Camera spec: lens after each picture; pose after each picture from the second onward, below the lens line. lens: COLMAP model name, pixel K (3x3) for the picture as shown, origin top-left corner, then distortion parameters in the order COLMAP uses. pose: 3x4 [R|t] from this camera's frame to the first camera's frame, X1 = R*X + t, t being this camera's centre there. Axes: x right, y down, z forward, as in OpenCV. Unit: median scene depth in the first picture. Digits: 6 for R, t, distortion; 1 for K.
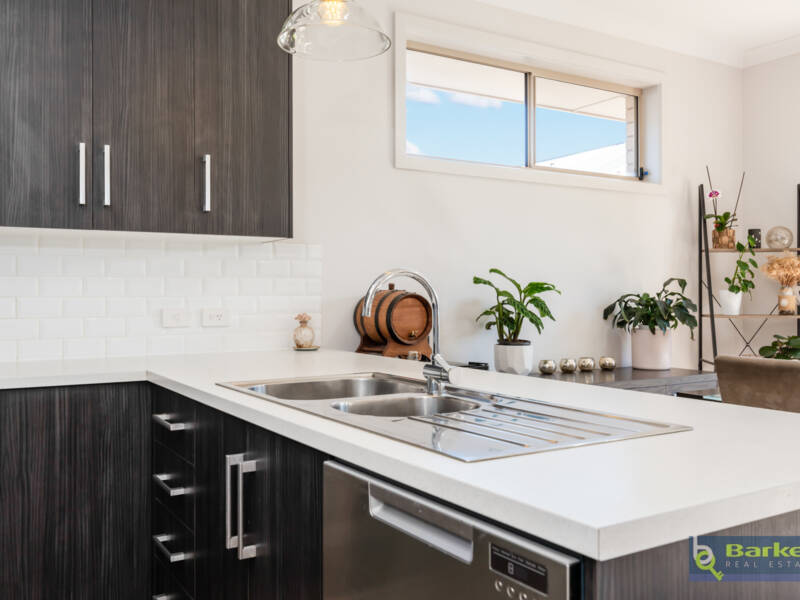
lens RADIAL K [[758.3, 0, 400.0], [0, 758.3, 300.0], [0, 0, 1]] dist [-0.005762, -0.003465]
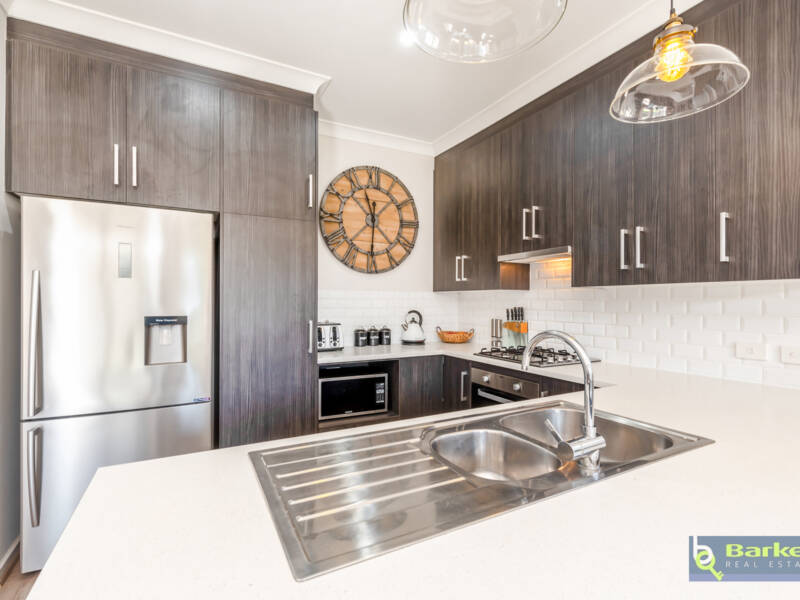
lens RADIAL K [[392.6, 0, 398.4], [0, 392.6, 296.9], [0, 0, 1]] dist [-0.000021, -0.000442]
pose [[-0.075742, -0.012198, -0.997053, 0.372910], [-0.009055, 0.999892, -0.011545, -0.050520], [0.997086, 0.008154, -0.075844, 0.541154]]
